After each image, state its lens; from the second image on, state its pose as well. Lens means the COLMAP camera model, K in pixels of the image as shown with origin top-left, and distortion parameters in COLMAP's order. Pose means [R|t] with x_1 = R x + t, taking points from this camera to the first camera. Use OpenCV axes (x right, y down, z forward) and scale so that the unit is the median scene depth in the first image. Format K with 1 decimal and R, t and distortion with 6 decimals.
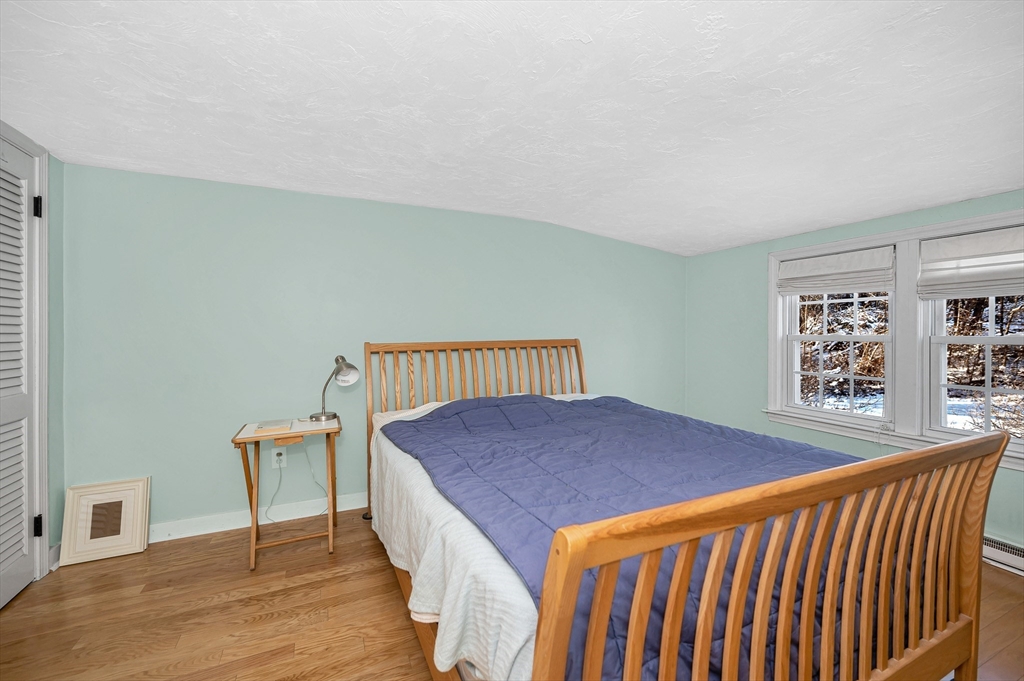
lens RADIAL K [[413.0, 0, 512.0], [0, 413.0, 340.5], [0, 0, 1]] dist [0.002419, 0.000150]
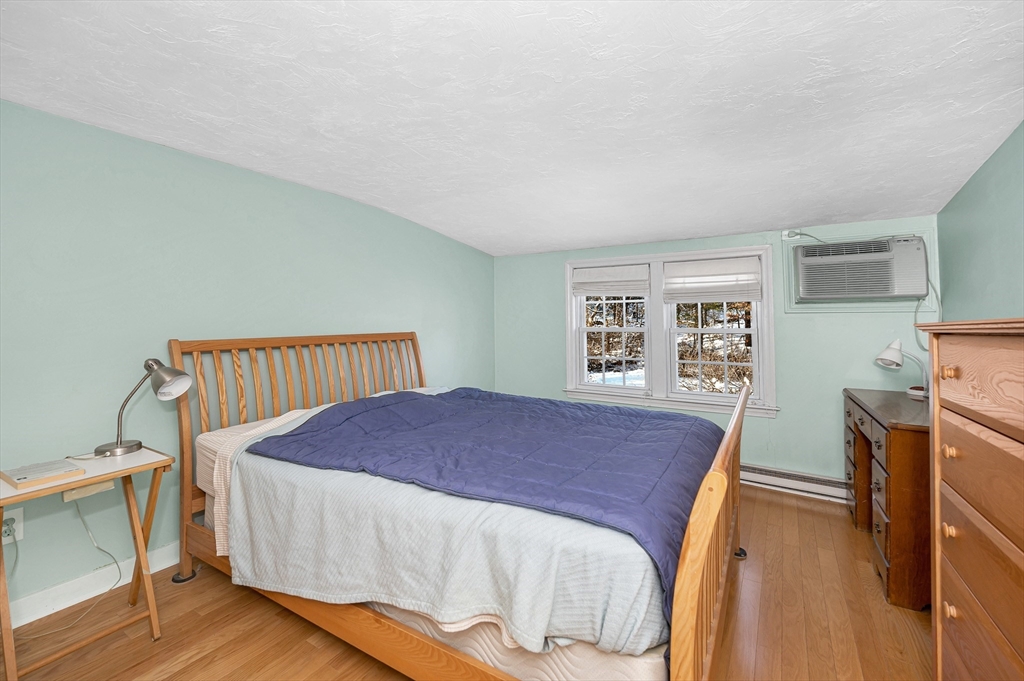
lens RADIAL K [[438.5, 0, 492.6], [0, 438.5, 315.1], [0, 0, 1]] dist [-0.001407, -0.000139]
pose [[0.839386, 0.011888, 0.543406, -0.296884], [0.009190, 0.999307, -0.036057, -0.005840], [-0.543458, 0.035259, 0.838695, 0.032987]]
